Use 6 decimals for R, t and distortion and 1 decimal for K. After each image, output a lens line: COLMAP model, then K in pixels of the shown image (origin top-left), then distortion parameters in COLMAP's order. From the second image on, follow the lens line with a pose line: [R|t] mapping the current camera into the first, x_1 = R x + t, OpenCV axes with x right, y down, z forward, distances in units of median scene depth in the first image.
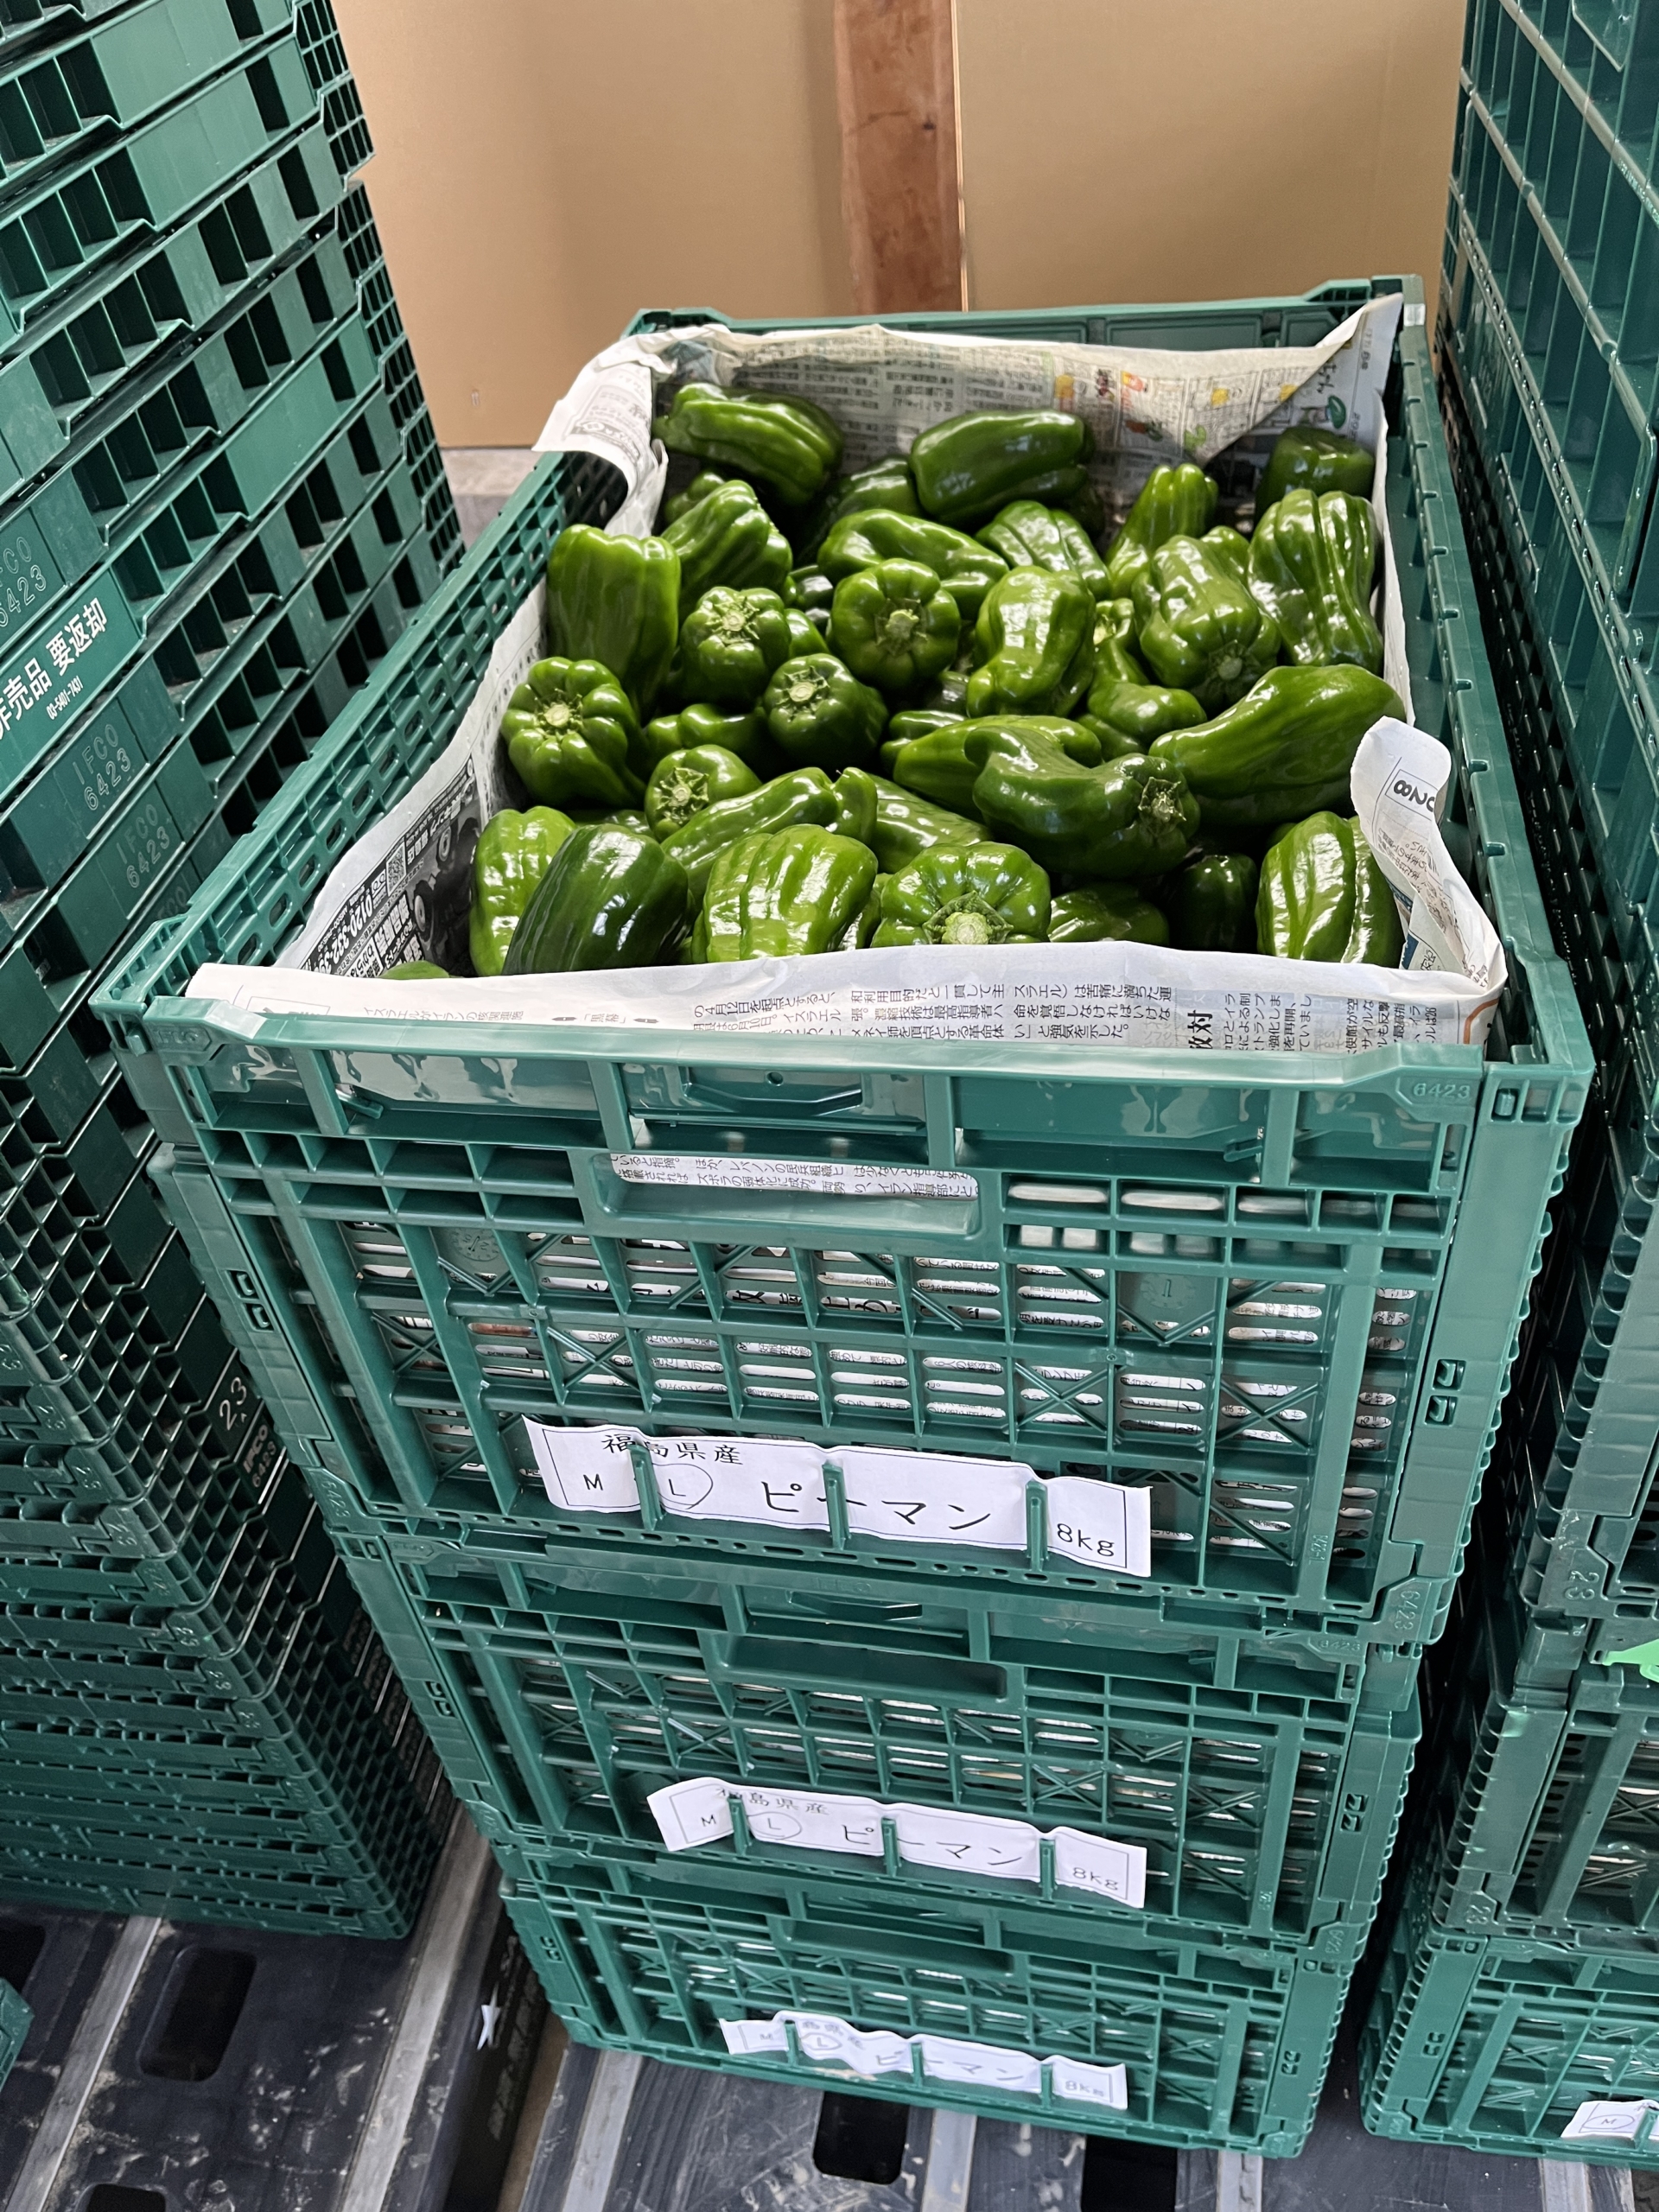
lens RADIAL K [[1755.2, 0, 807.1], [0, 1755.2, 1124.5], [0, 0, 1]] dist [0.045629, -0.078683]
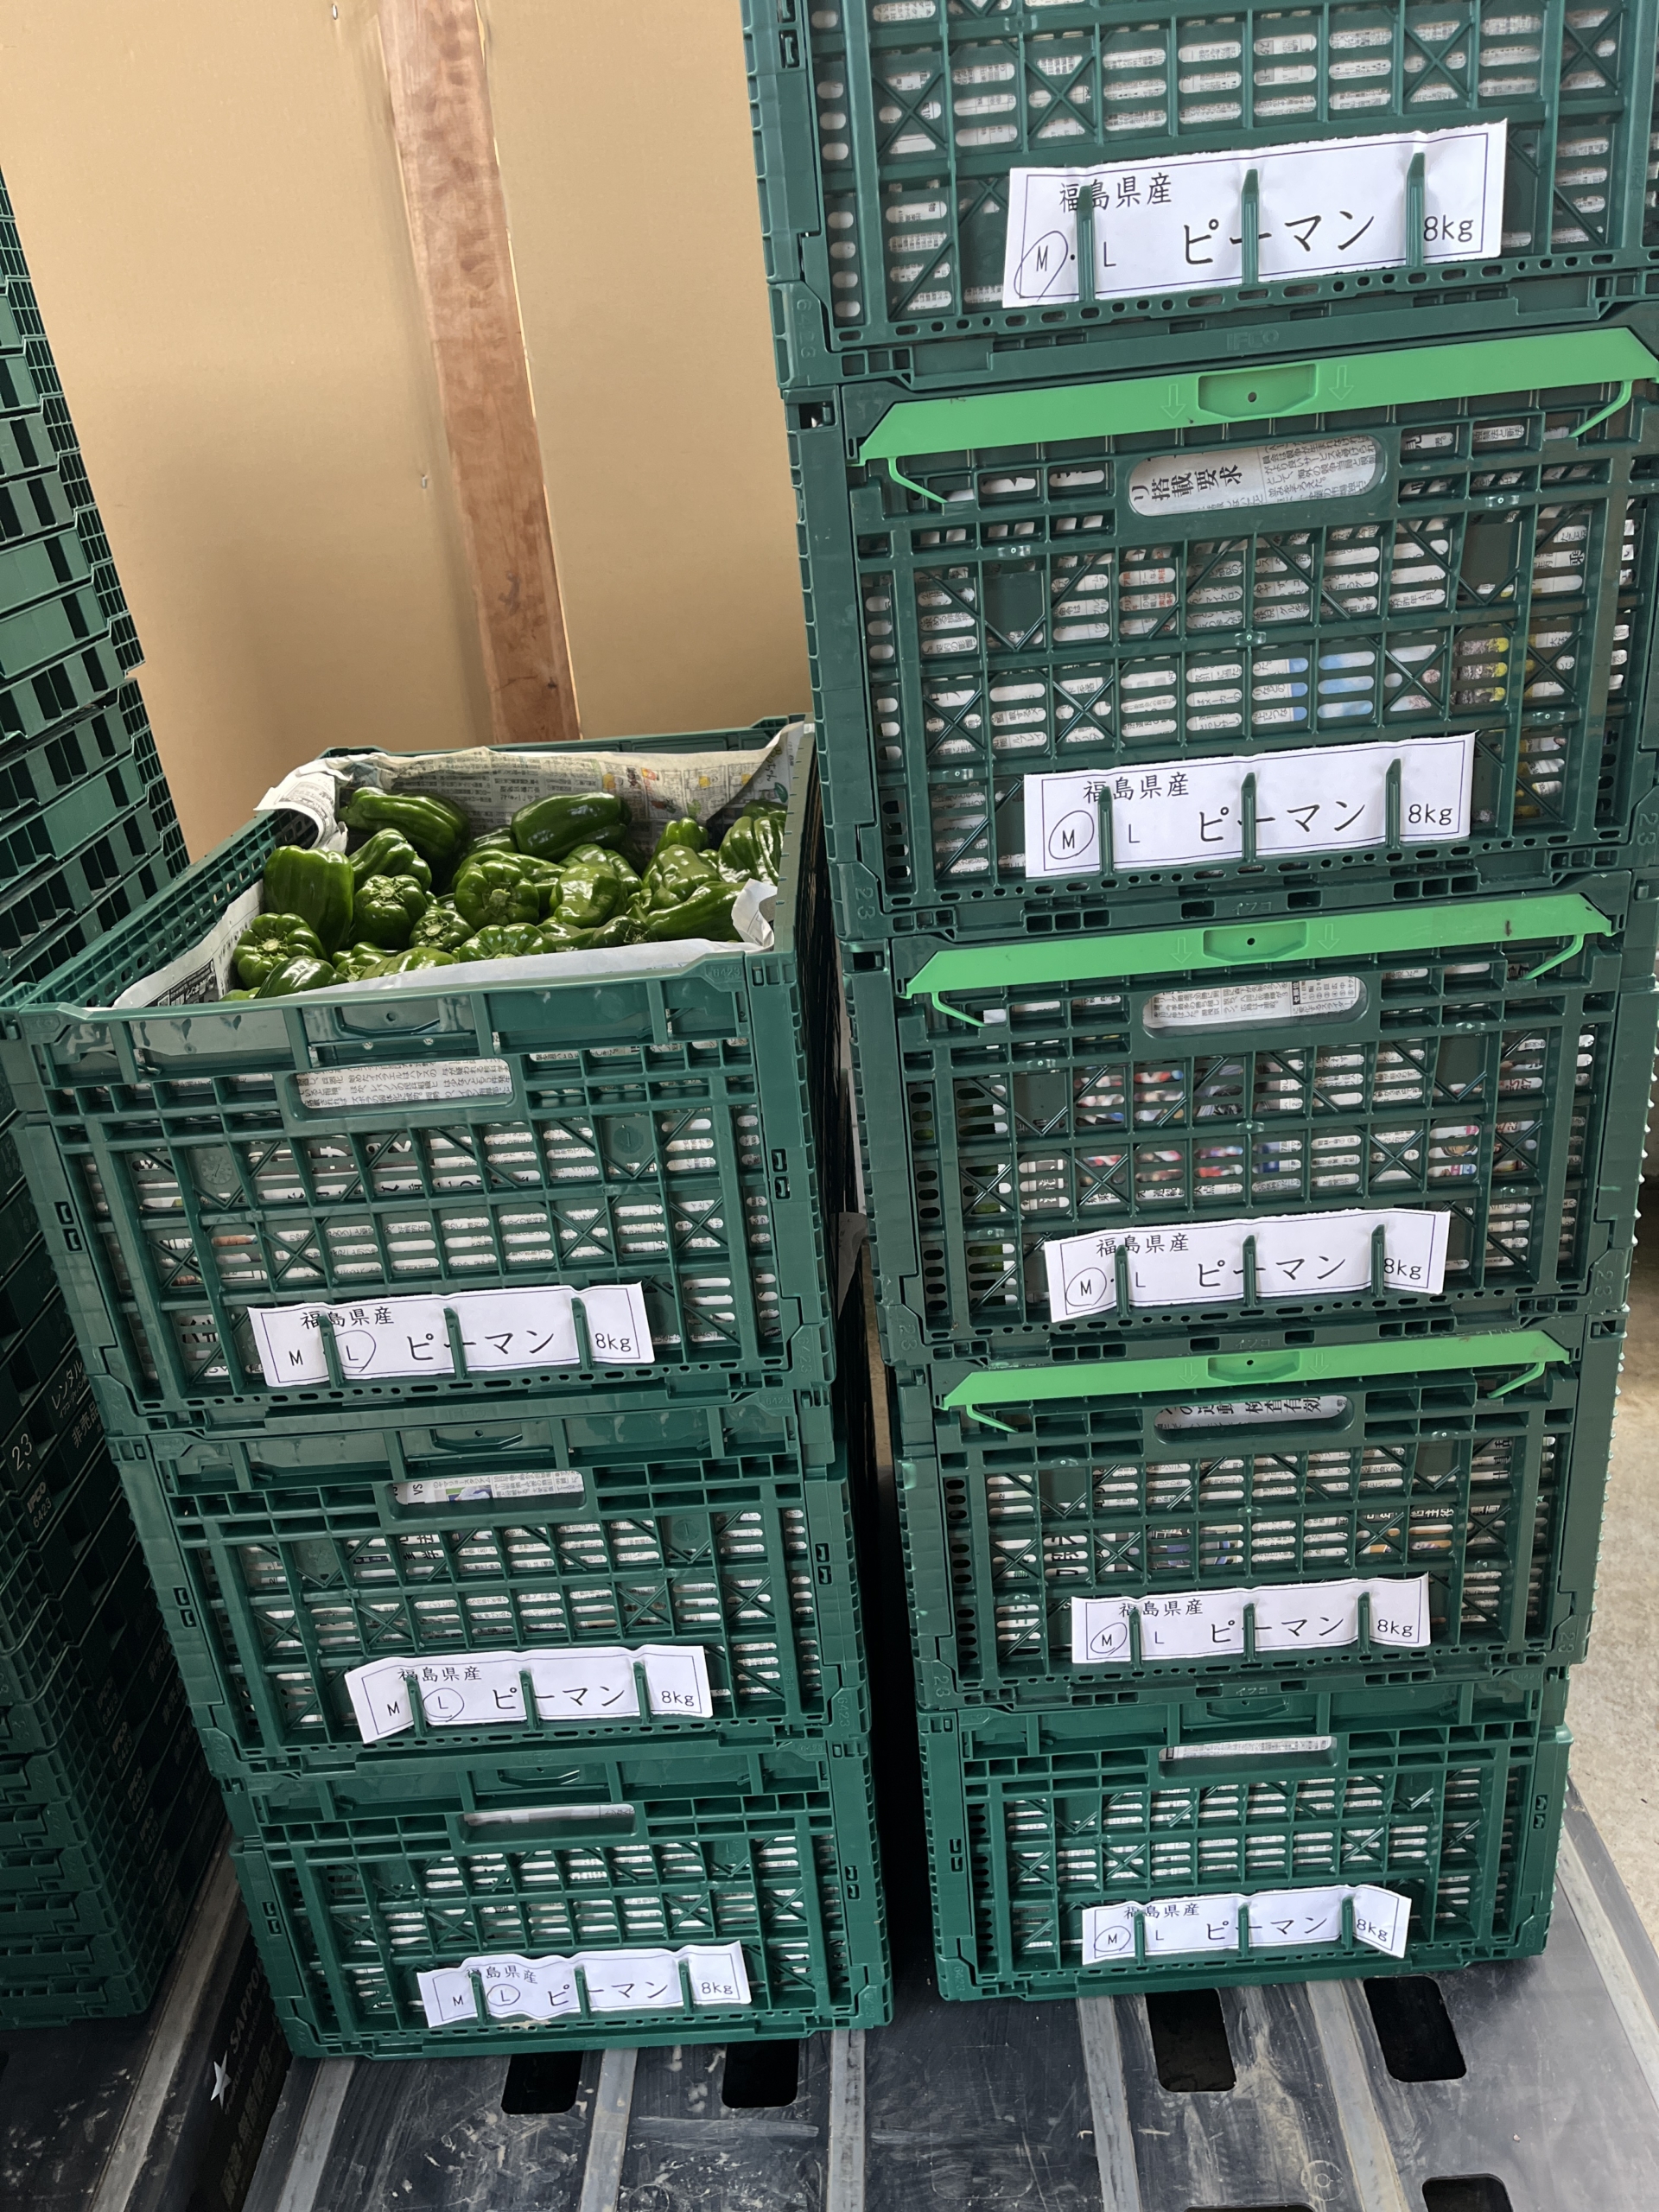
lens RADIAL K [[1755.2, 0, 840.4], [0, 1755.2, 1117.2], [0, 0, 1]] dist [0.045629, -0.078683]
pose [[0.983902, -0.054448, 0.170214, 0.066976], [0.105456, 0.945842, -0.307022, 0.371124], [-0.144278, 0.320029, 0.936357, -0.403154]]
